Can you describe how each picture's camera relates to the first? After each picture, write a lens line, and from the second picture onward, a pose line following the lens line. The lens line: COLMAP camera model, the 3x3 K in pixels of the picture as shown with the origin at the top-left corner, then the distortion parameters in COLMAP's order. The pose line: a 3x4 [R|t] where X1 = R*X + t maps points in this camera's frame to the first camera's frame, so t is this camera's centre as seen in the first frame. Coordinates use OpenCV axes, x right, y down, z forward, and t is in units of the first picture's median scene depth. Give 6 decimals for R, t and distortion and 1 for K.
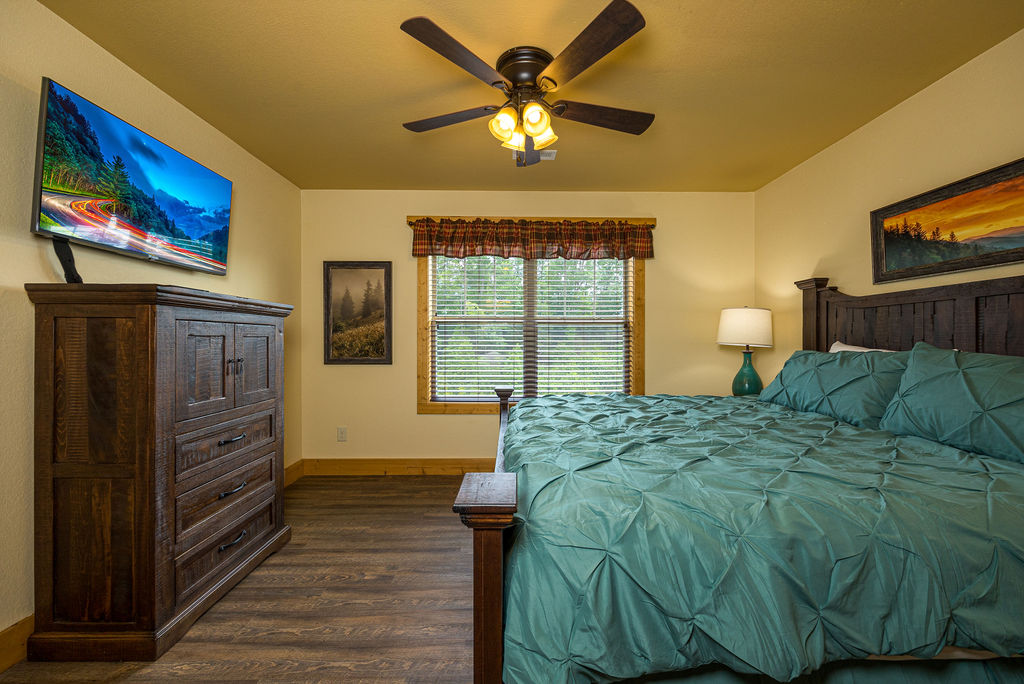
lens RADIAL K [[410.0, 0, 512.4], [0, 410.0, 340.5], [0, 0, 1]] dist [-0.000153, -0.000146]
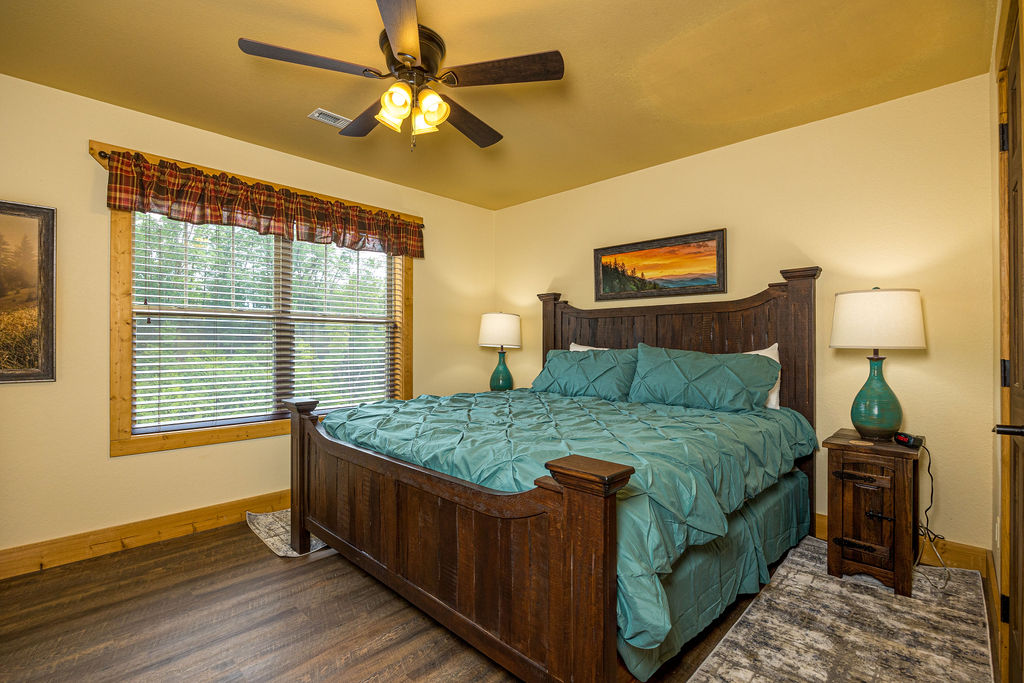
lens RADIAL K [[468.2, 0, 510.4], [0, 468.2, 342.8], [0, 0, 1]] dist [-0.016298, -0.000903]
pose [[0.703772, 0.000521, 0.710426, -0.311681], [-0.000540, 1.000000, -0.000198, 0.002123], [-0.710426, -0.000244, 0.703772, 0.060186]]
